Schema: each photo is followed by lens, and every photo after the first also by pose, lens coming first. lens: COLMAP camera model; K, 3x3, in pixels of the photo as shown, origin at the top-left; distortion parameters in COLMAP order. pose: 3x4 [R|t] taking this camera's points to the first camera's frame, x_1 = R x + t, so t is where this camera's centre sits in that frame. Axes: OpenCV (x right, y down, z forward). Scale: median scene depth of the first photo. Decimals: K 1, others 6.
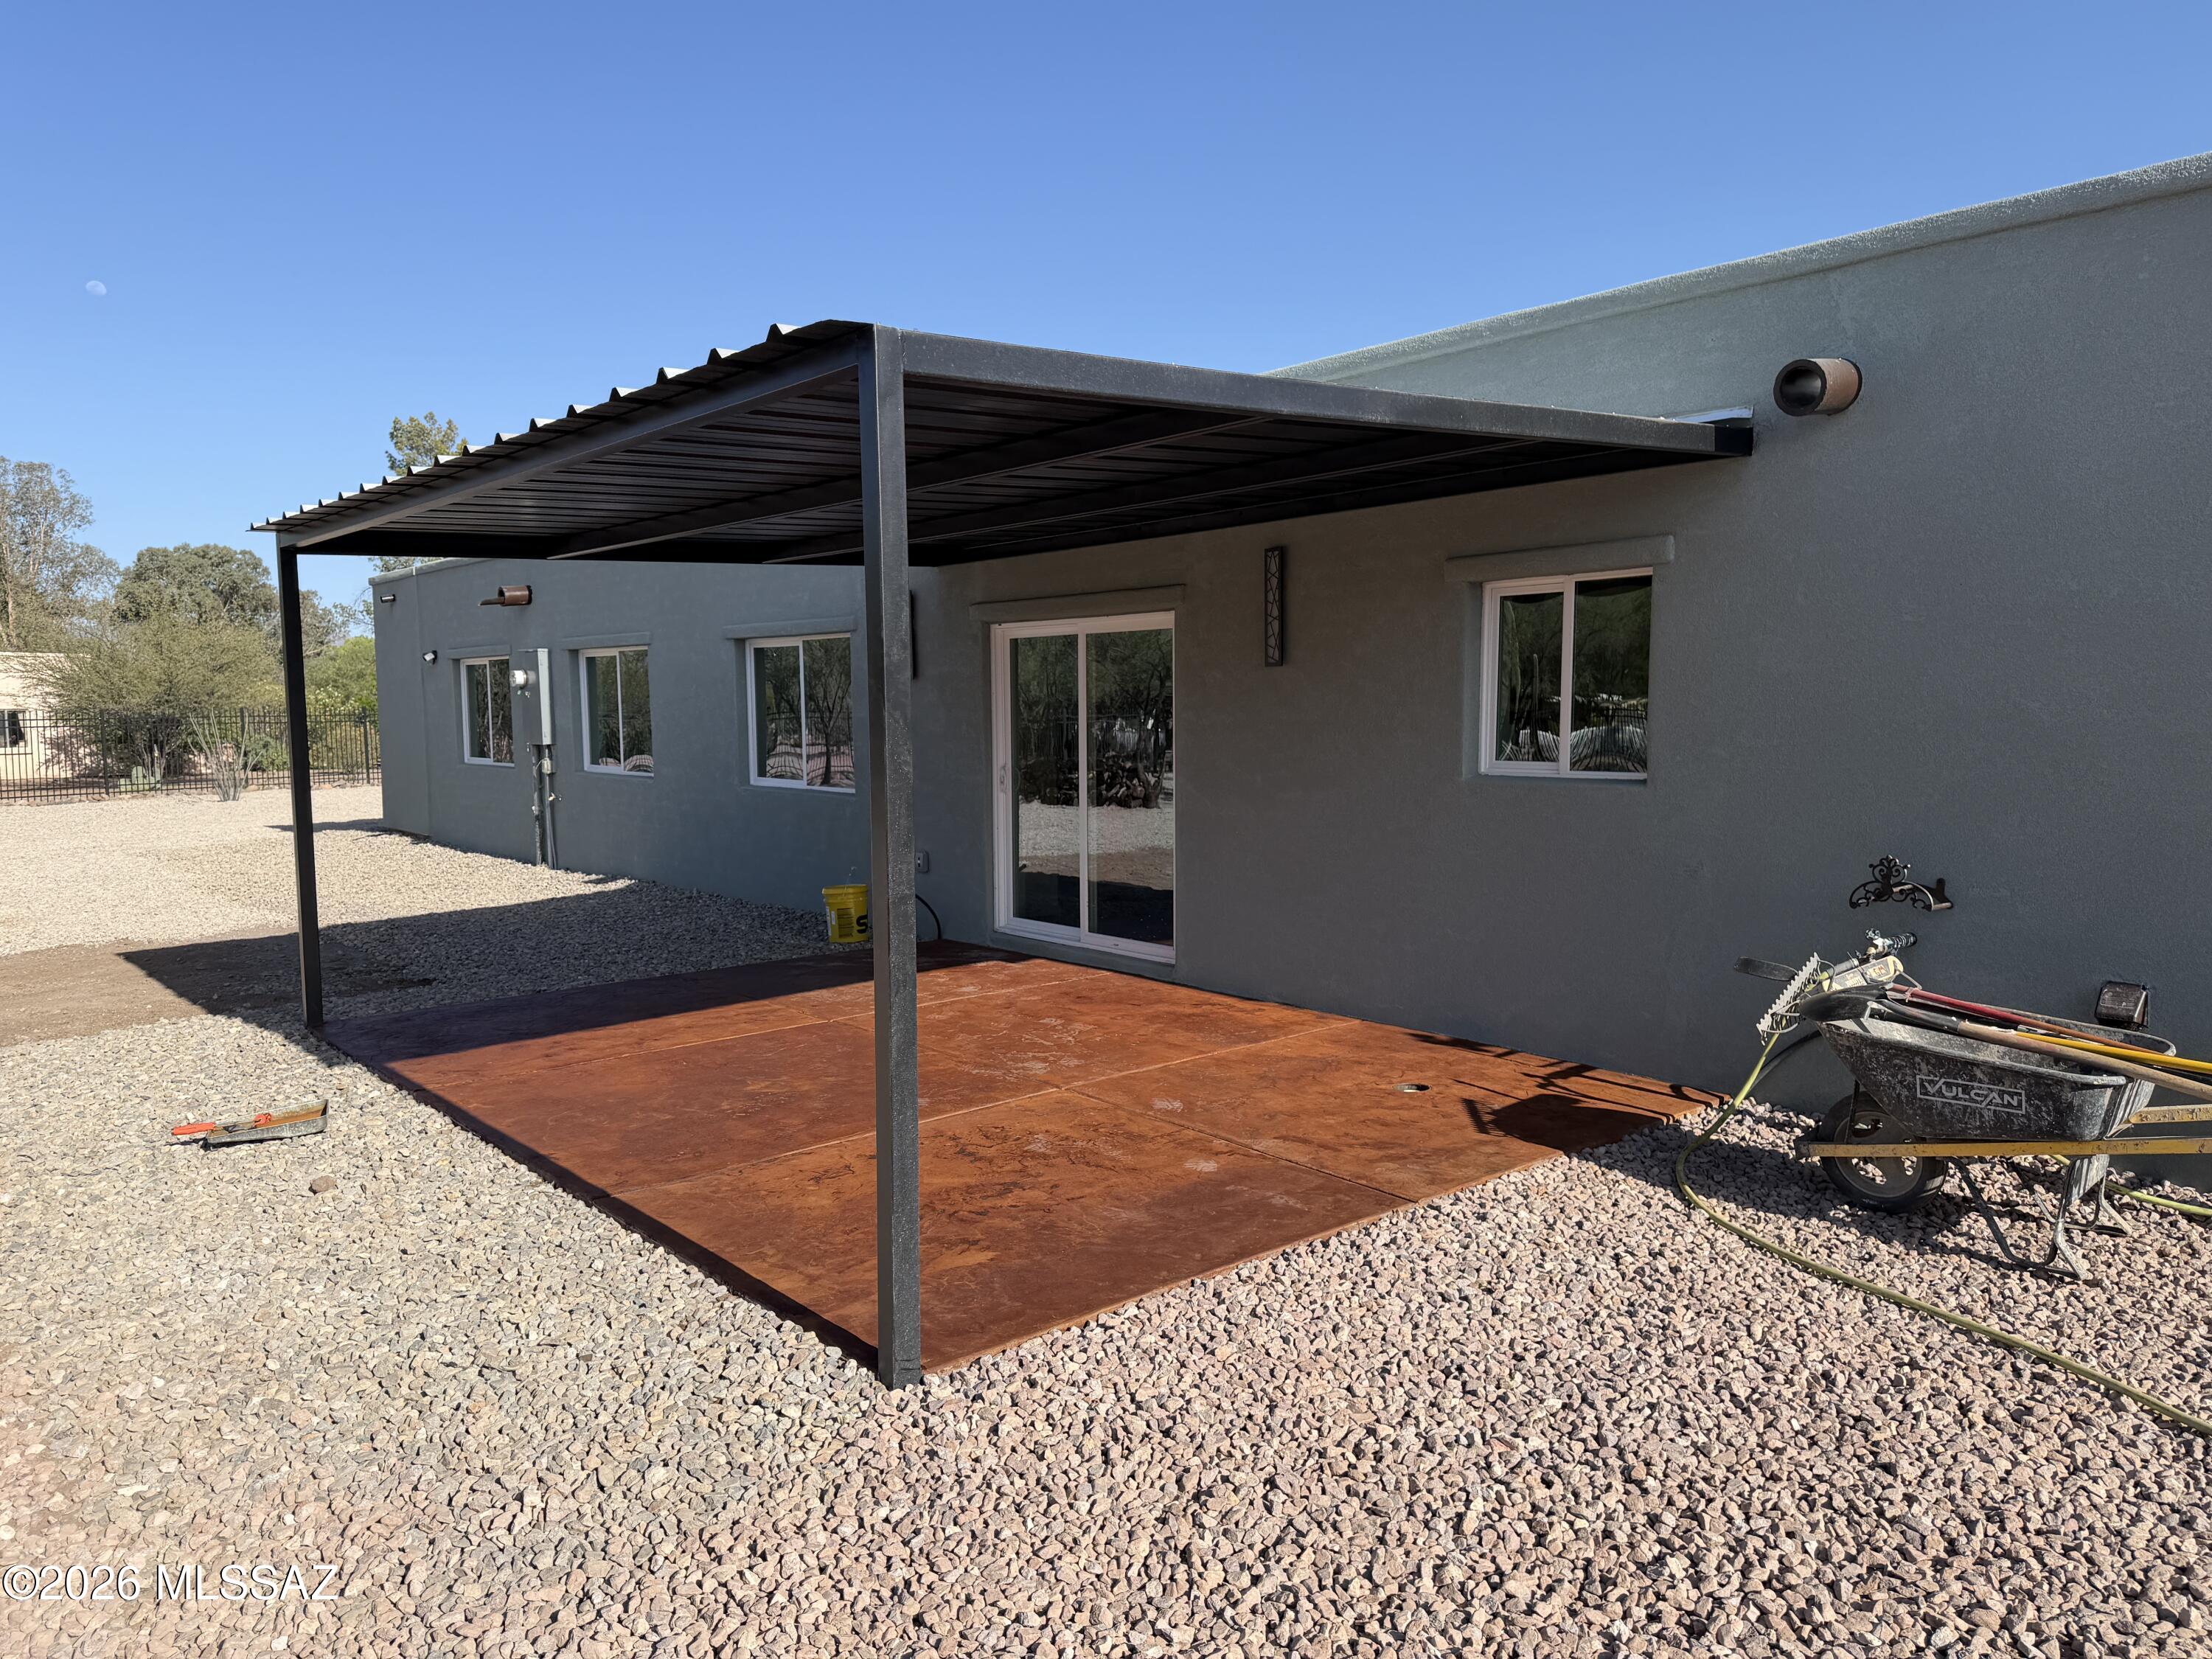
lens RADIAL K [[1574.2, 0, 1100.8], [0, 1574.2, 838.9], [0, 0, 1]] dist [0.011548, -0.015986]
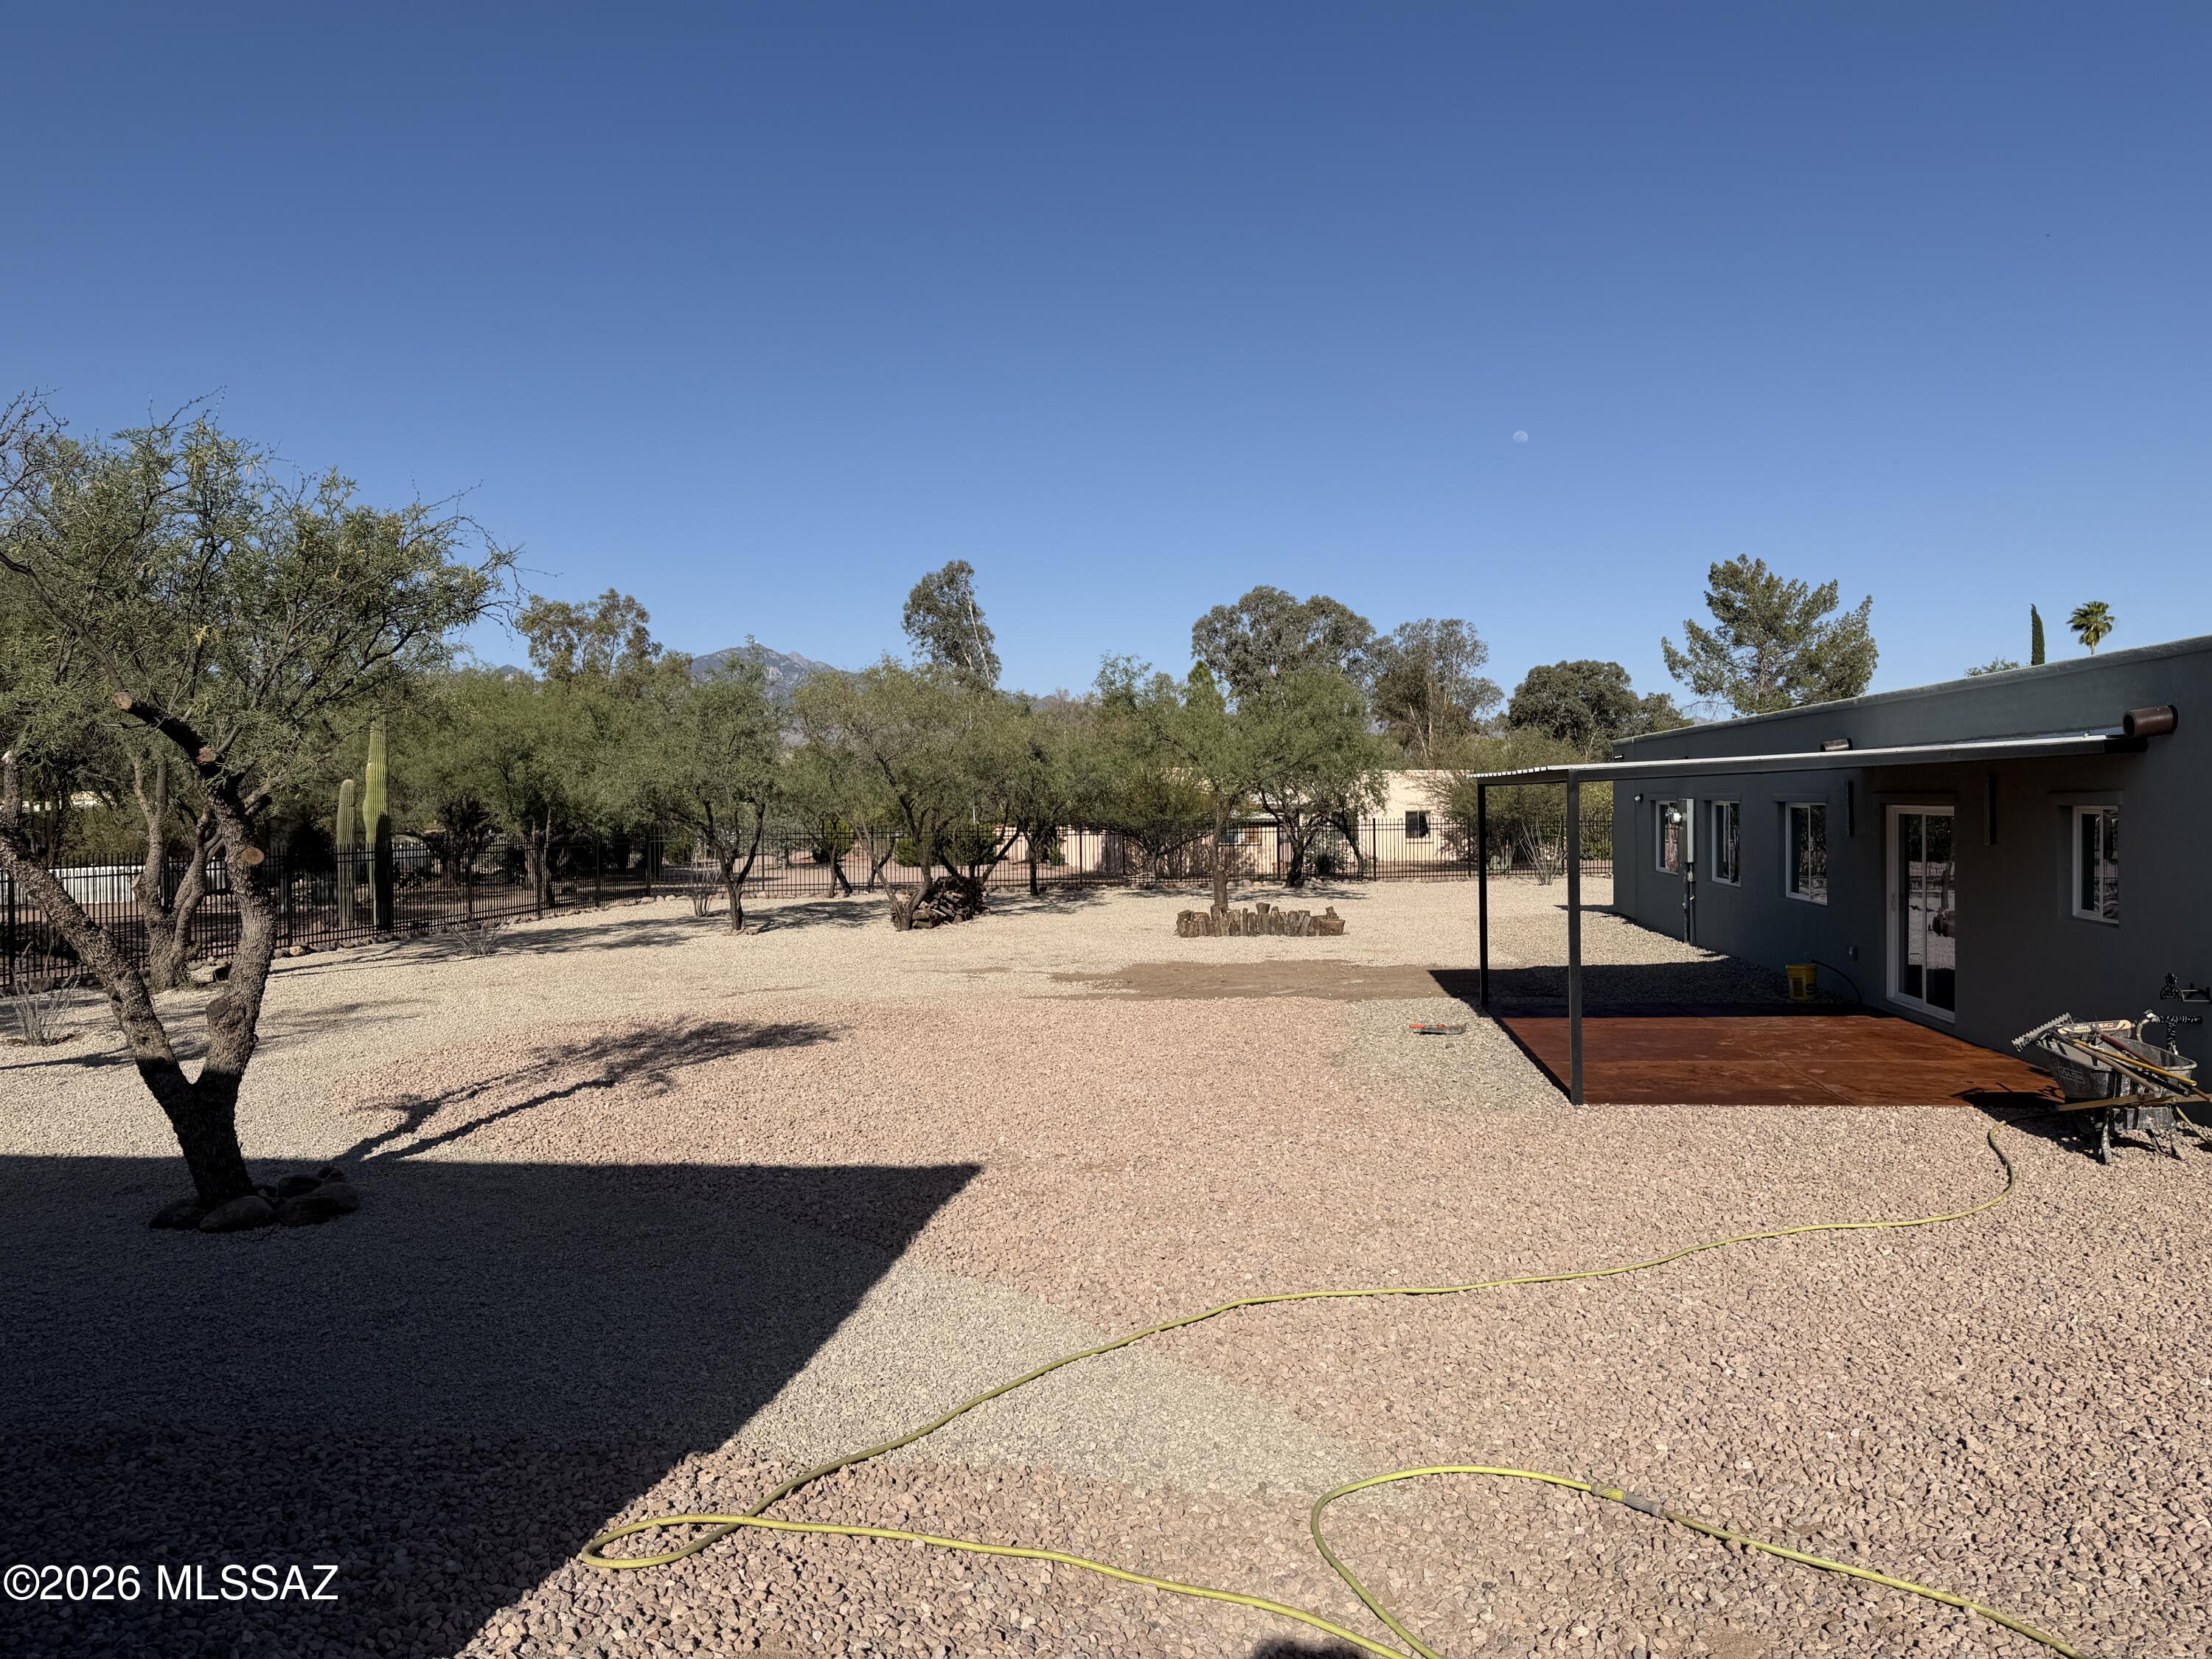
lens RADIAL K [[1574.2, 0, 1105.0], [0, 1574.2, 831.0], [0, 0, 1]] dist [0.011548, -0.015986]
pose [[0.688193, 0.018686, -0.725287, 0.230857], [-0.061553, 0.997568, -0.032705, -0.004124], [0.722912, 0.067151, 0.687669, -0.285326]]
